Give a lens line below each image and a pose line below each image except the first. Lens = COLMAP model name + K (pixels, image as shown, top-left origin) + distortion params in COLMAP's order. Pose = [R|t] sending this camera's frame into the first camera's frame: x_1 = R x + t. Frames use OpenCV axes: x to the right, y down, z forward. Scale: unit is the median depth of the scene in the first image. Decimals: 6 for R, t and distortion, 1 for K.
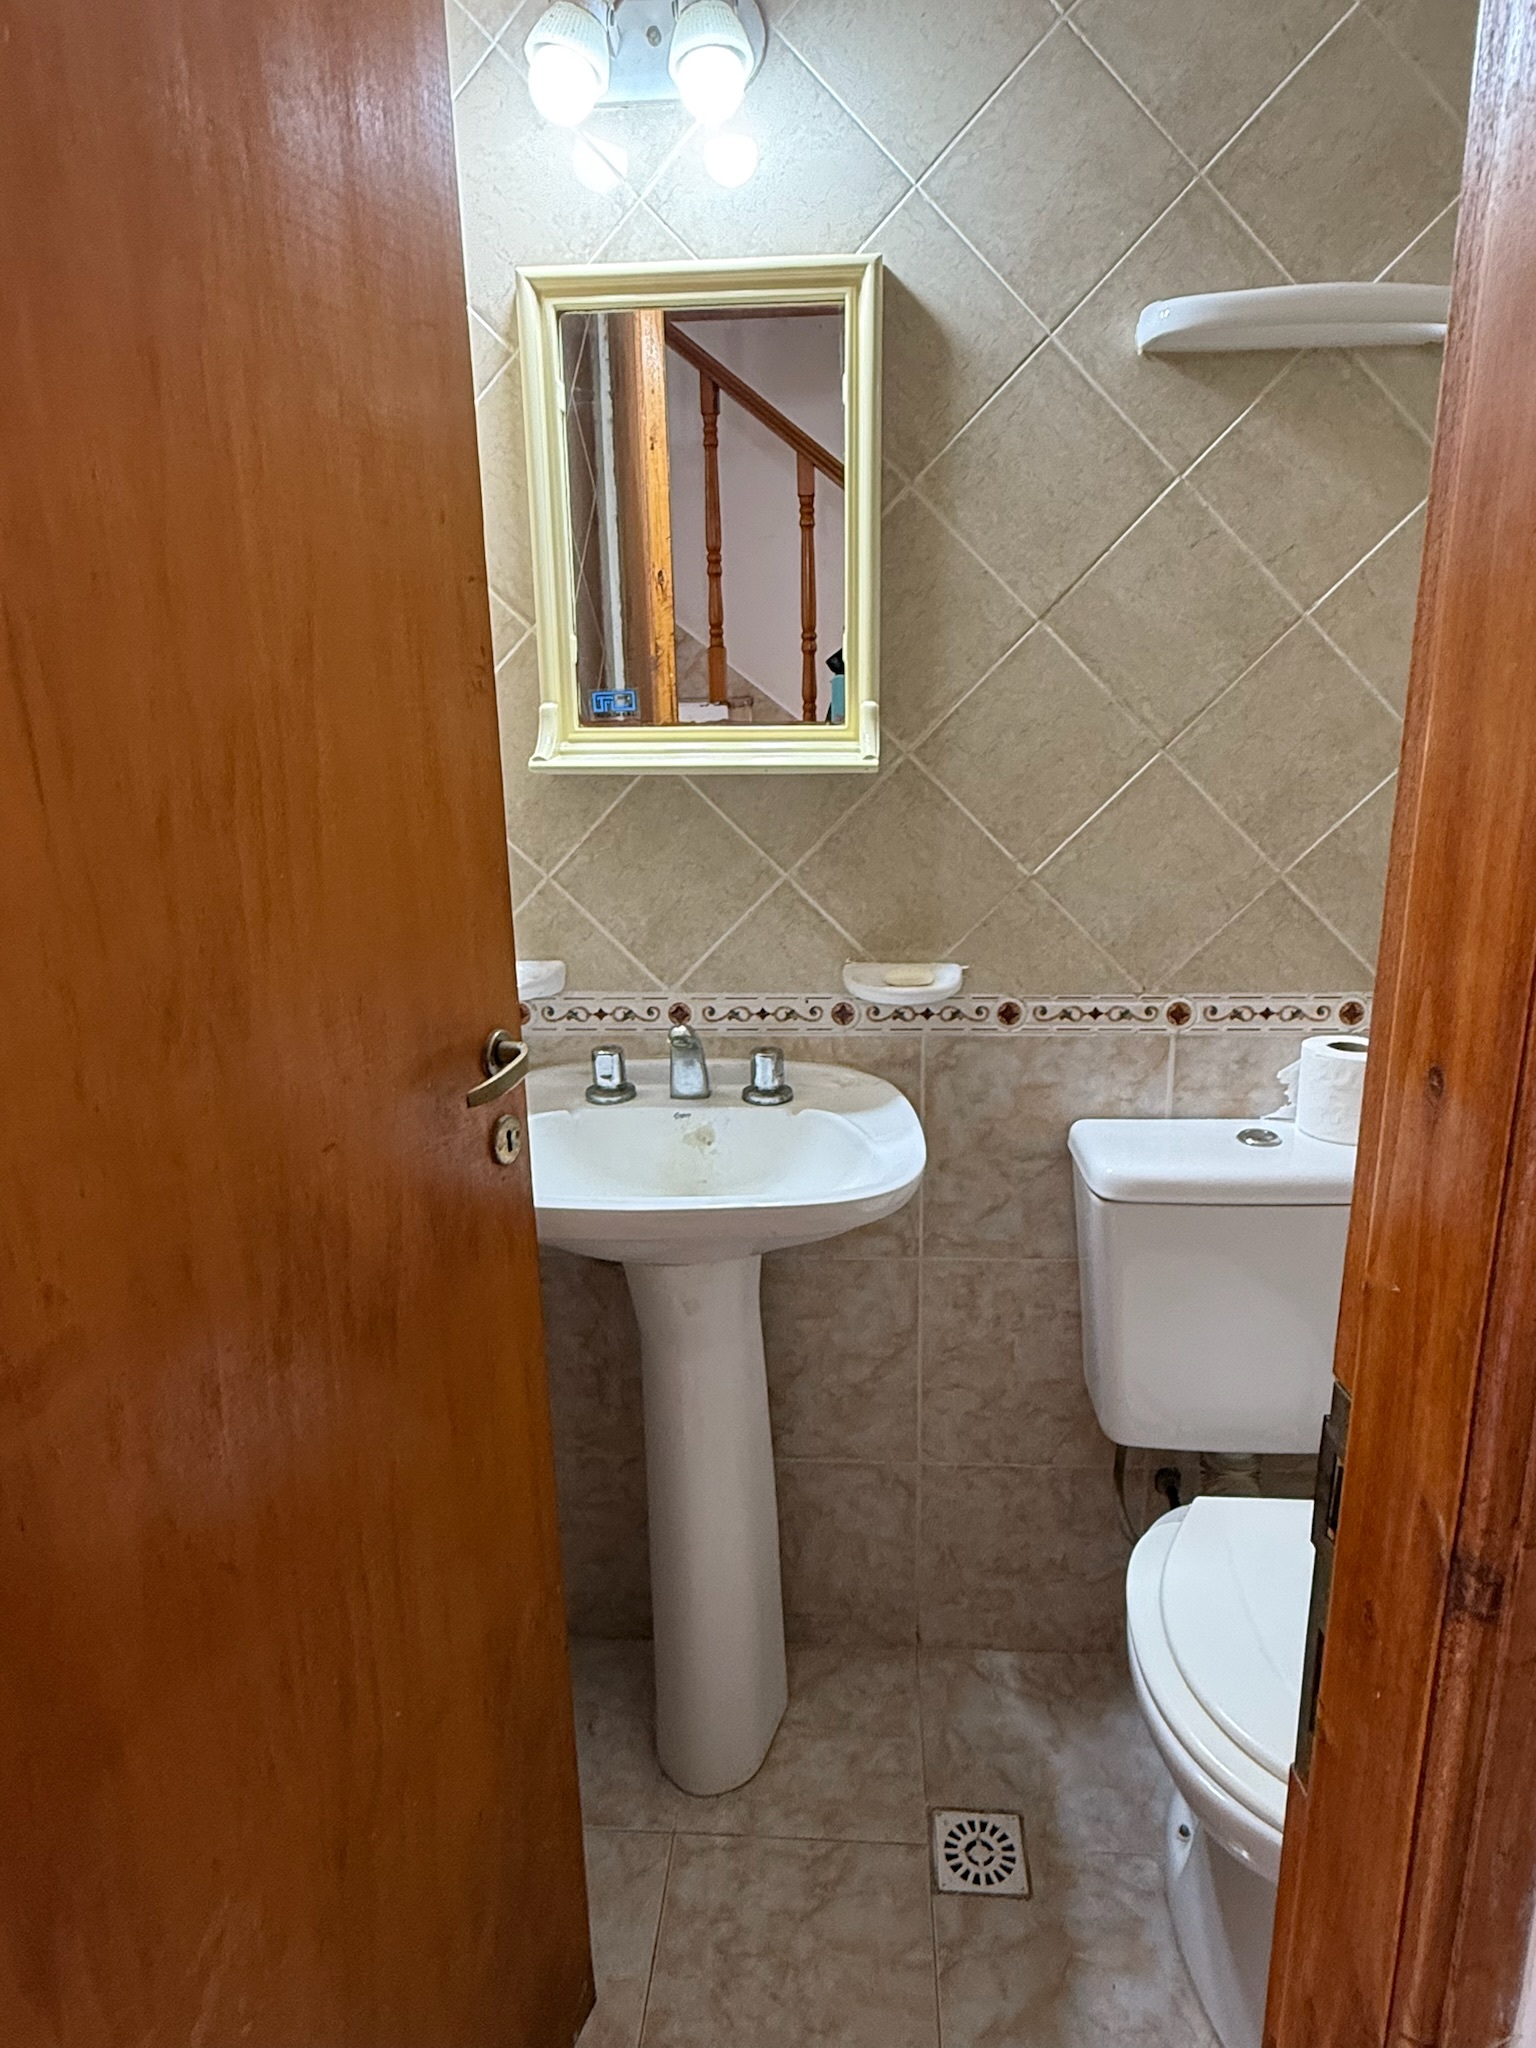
lens RADIAL K [[1214.8, 0, 758.1], [0, 1214.8, 1008.5], [0, 0, 1]] dist [0.000185, 0.001075]
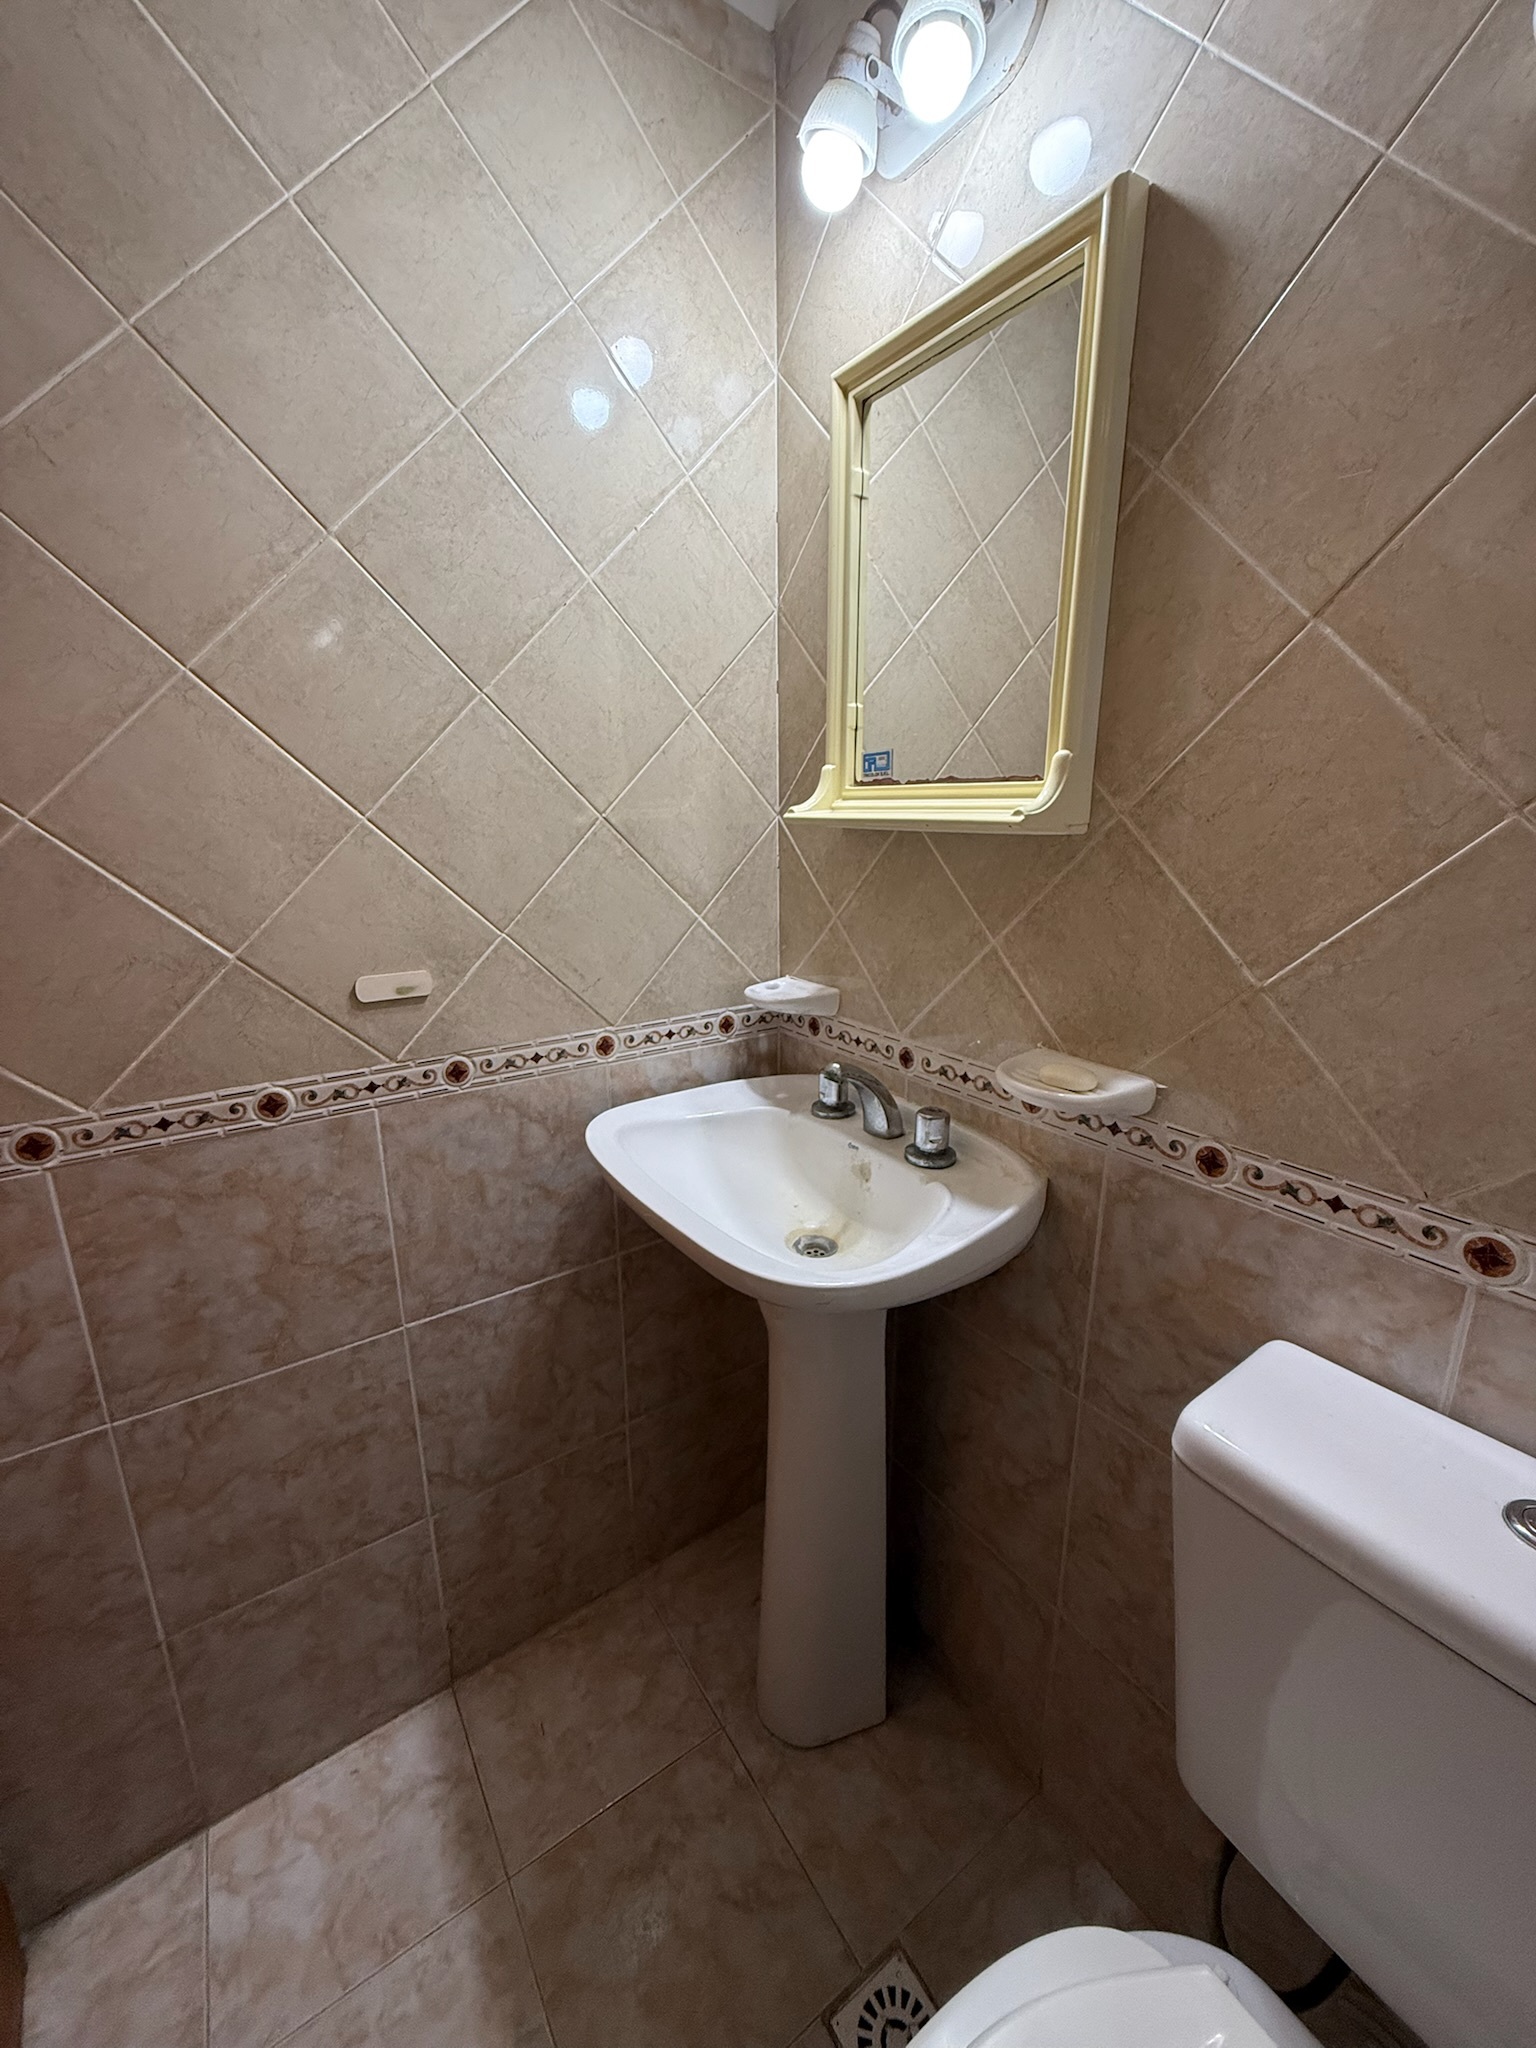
lens RADIAL K [[806.7, 0, 760.7], [0, 806.7, 1020.7], [0, 0, 1]] dist [0.000146, 0.000120]
pose [[0.620107, 0.209476, -0.756033, 0.407967], [-0.202974, 0.973719, 0.103310, -0.079181], [0.757805, 0.089392, 0.646329, 0.466577]]
